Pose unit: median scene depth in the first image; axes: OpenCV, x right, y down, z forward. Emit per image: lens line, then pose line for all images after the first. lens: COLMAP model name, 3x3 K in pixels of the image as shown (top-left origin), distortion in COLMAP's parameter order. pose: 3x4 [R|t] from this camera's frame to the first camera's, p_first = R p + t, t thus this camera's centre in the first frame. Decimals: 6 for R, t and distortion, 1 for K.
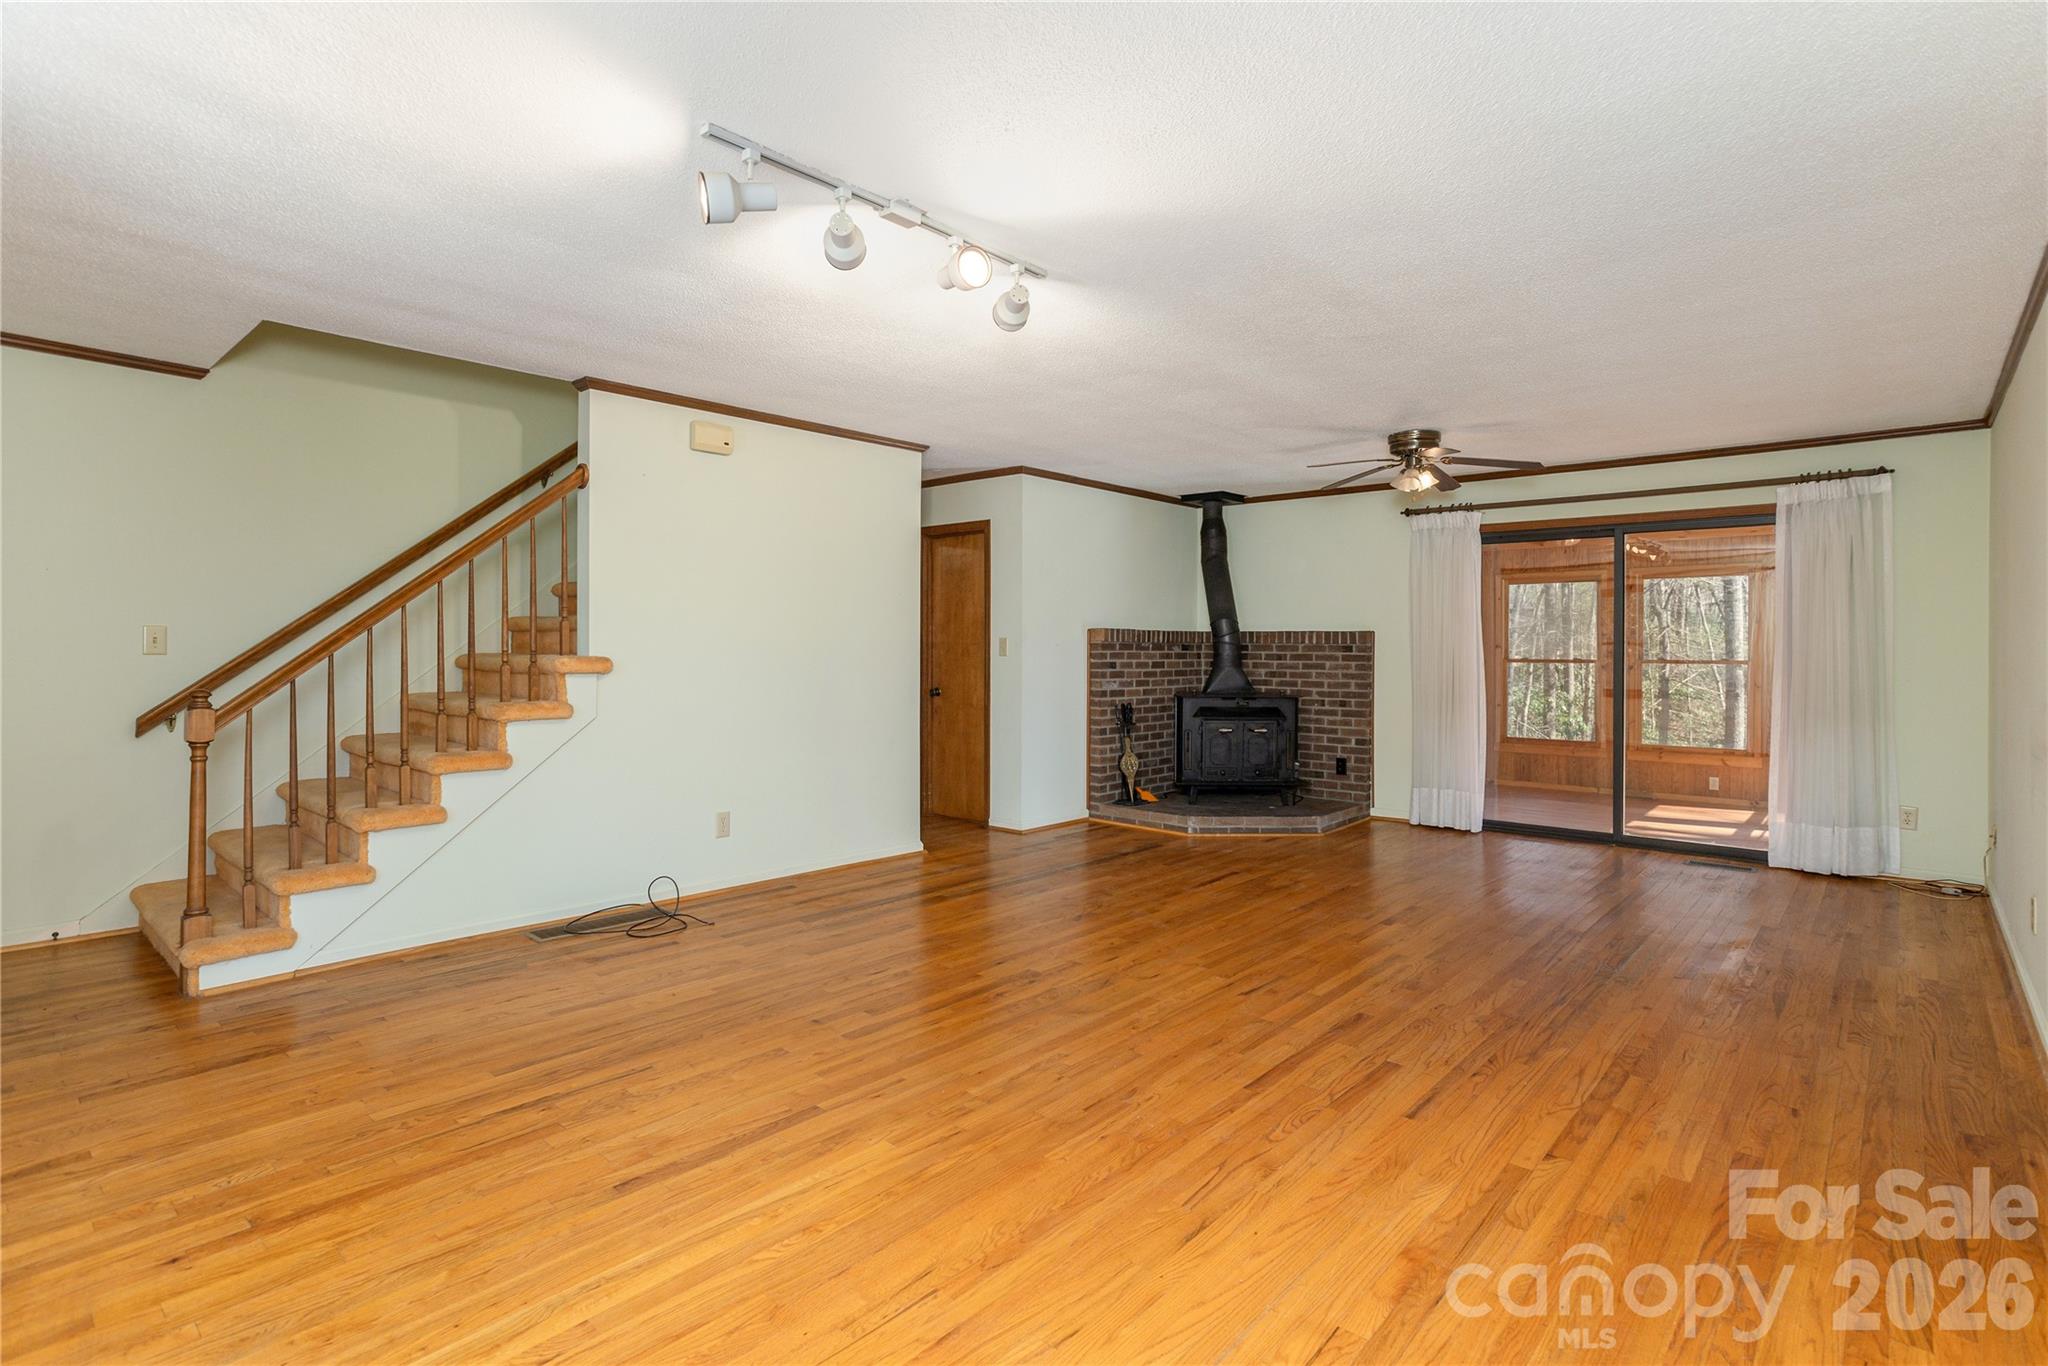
lens RADIAL K [[986.8, 0, 1008.3], [0, 986.8, 664.2], [0, 0, 1]] dist [-0.011194, 0.005836]
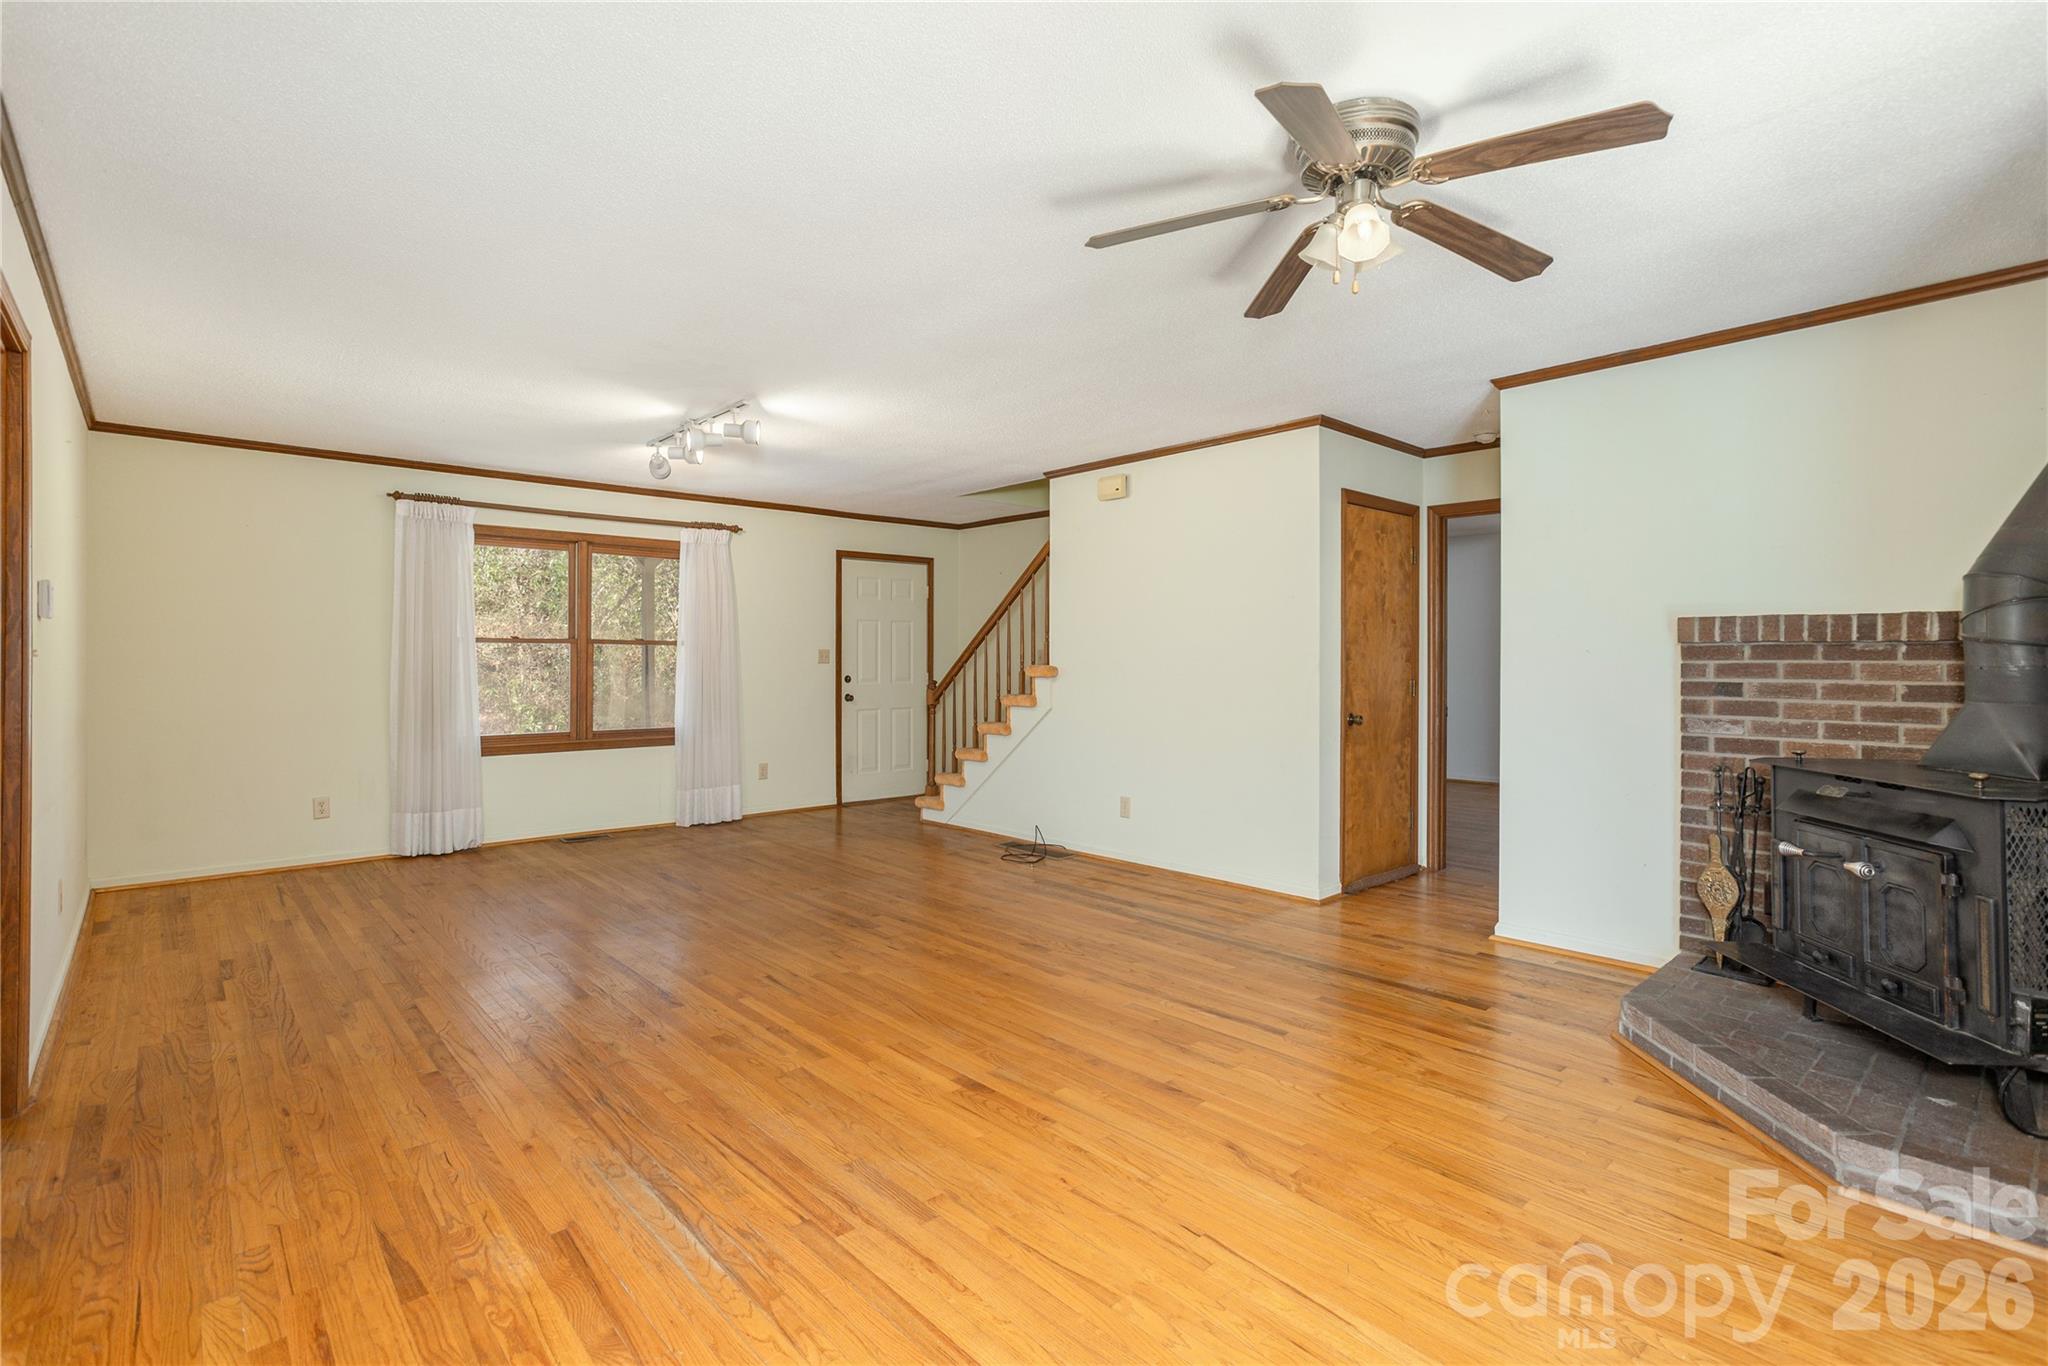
lens RADIAL K [[986.8, 0, 1007.9], [0, 986.8, 660.9], [0, 0, 1]] dist [-0.011194, 0.005836]
pose [[-0.122498, -0.006037, -0.992450, 0.720038], [-0.014180, 0.999890, -0.004332, -0.006631], [0.992367, 0.013543, -0.122570, 0.778224]]
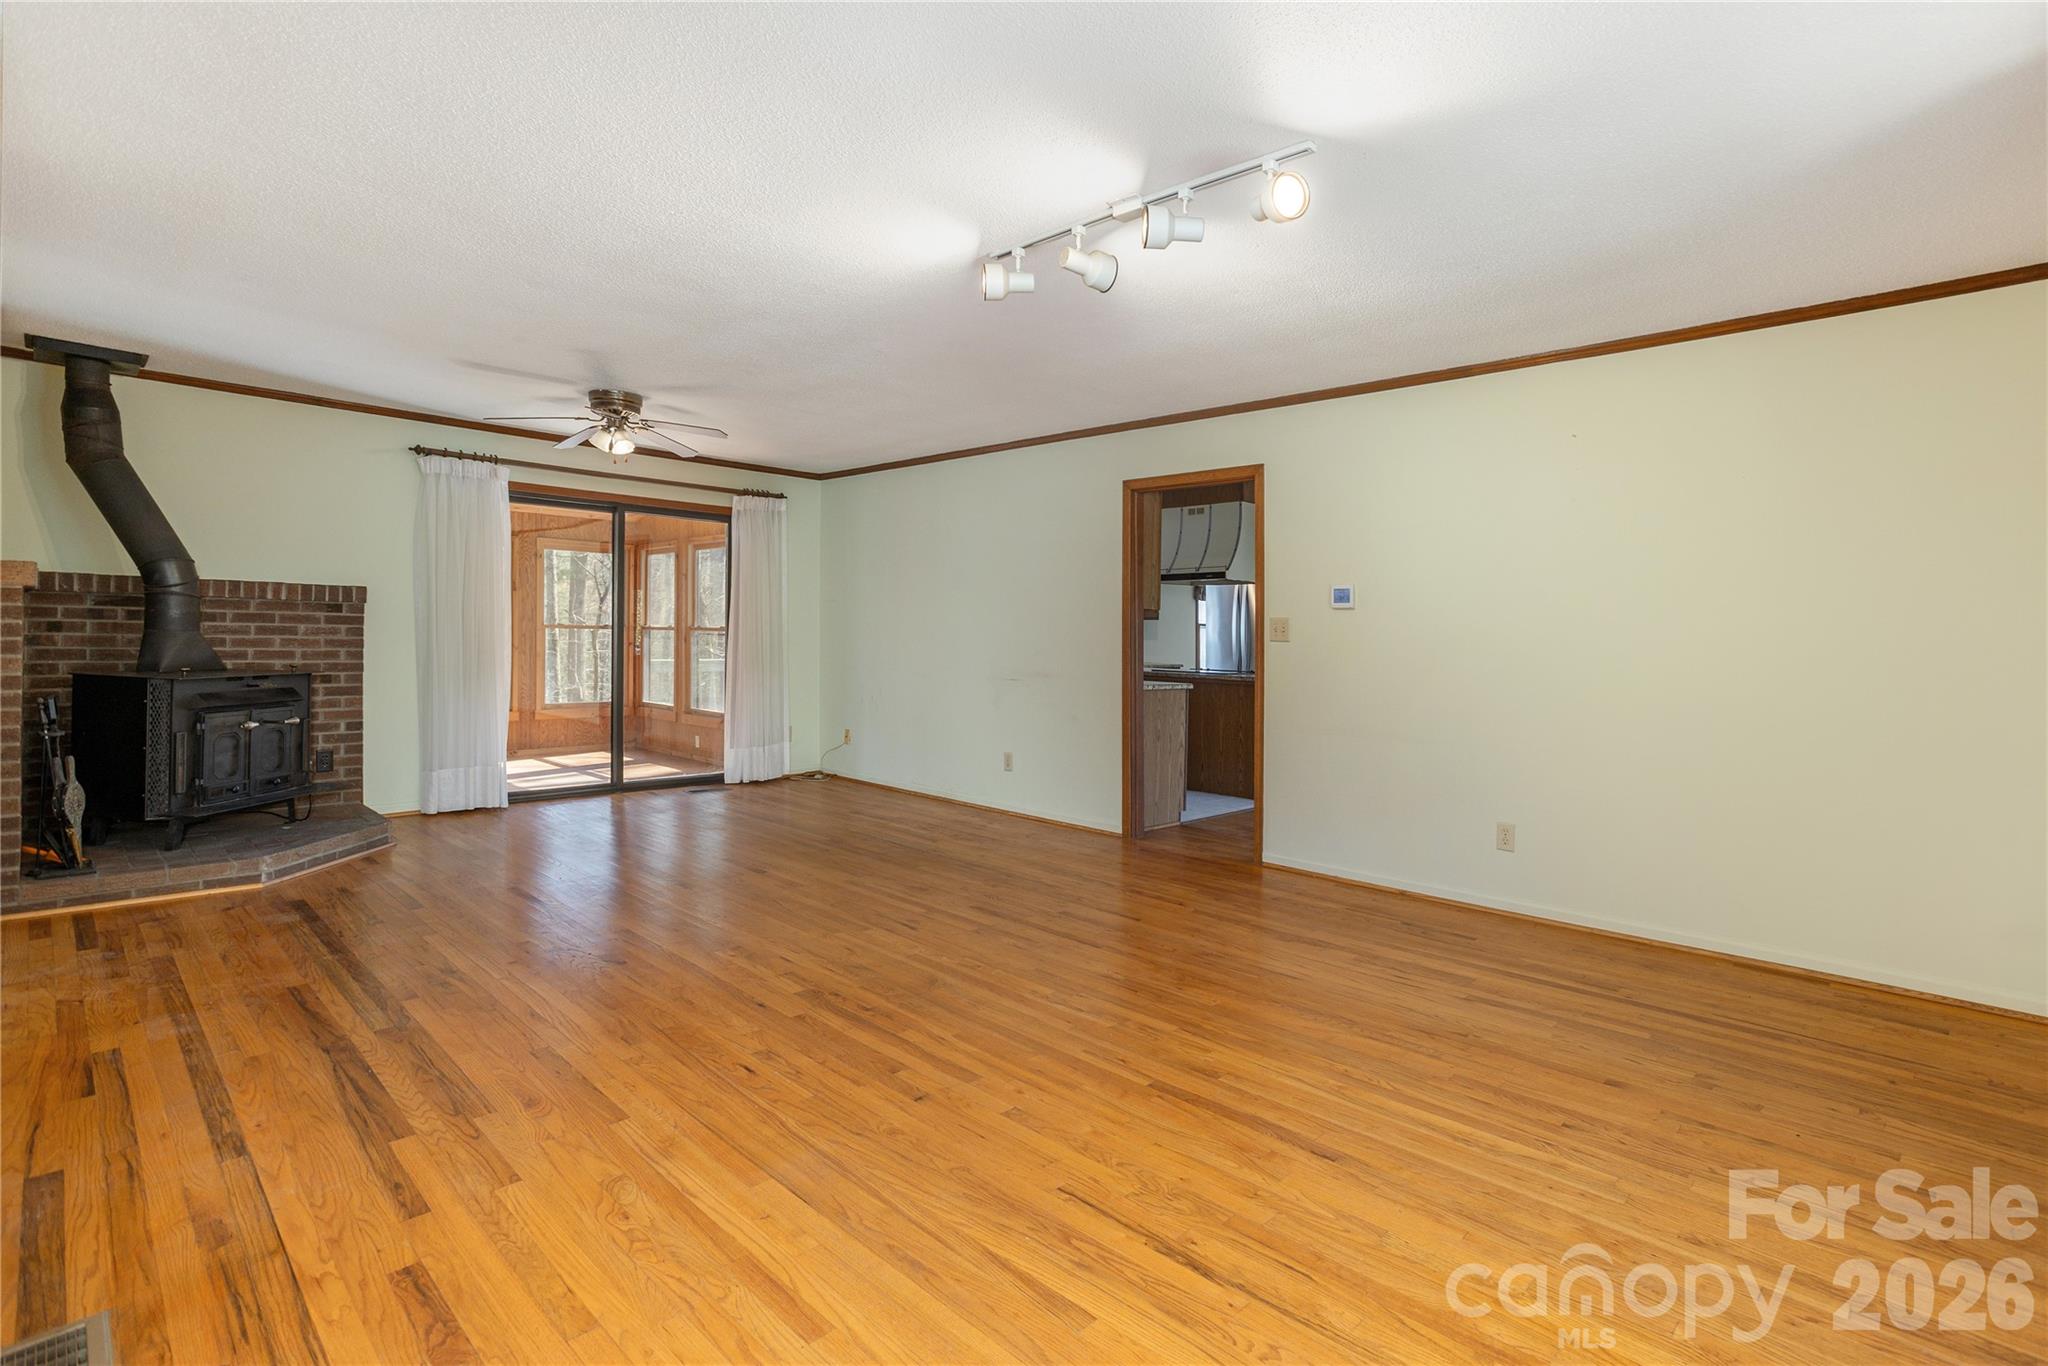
lens RADIAL K [[986.8, 0, 1130.0], [0, 986.8, 632.1], [0, 0, 1]] dist [-0.011194, 0.005836]
pose [[-0.015598, -0.003865, 0.999871, -0.496369], [-0.005642, 0.999977, 0.003777, -0.003648], [-0.999862, -0.005582, -0.015619, 0.435830]]
